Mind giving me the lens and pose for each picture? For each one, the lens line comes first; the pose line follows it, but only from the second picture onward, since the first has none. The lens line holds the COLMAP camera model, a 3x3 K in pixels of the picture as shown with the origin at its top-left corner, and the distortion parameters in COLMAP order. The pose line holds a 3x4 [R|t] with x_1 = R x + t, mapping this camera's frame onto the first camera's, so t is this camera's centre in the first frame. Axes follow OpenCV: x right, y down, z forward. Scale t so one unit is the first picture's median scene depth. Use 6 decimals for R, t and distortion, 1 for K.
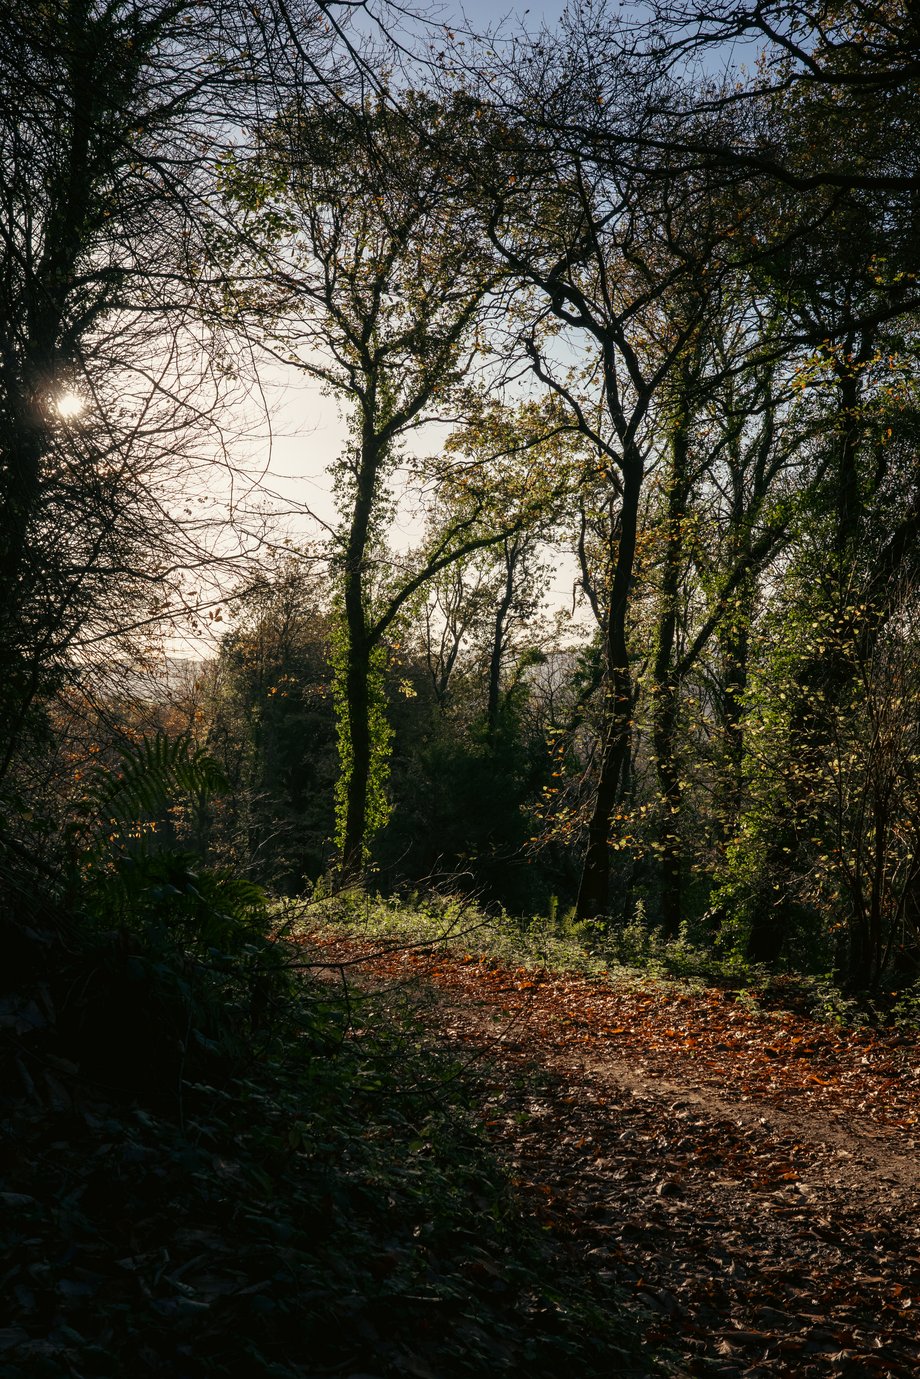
lens RADIAL K [[1612.7, 0, 464.2], [0, 1612.7, 692.9], [0, 0, 1]] dist [0.066504, 0.000000]
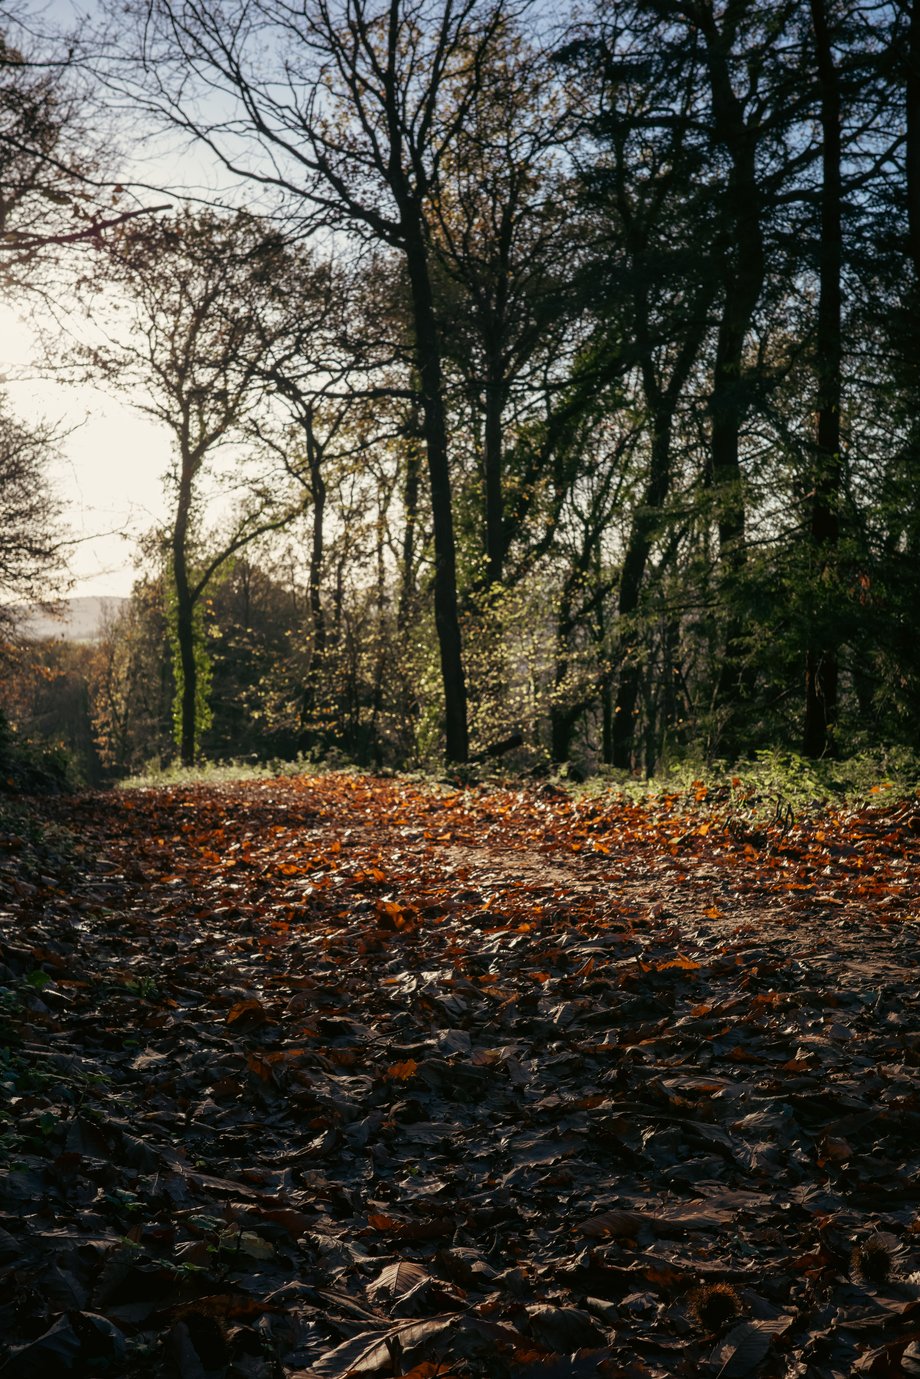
lens RADIAL K [[1612.7, 0, 454.7], [0, 1612.7, 687.3], [0, 0, 1]] dist [0.066504, 0.000000]
pose [[0.999089, -0.031514, 0.028777, 0.129389], [0.030334, 0.998716, 0.040569, -0.004685], [-0.030019, -0.039659, 0.998762, -0.436153]]
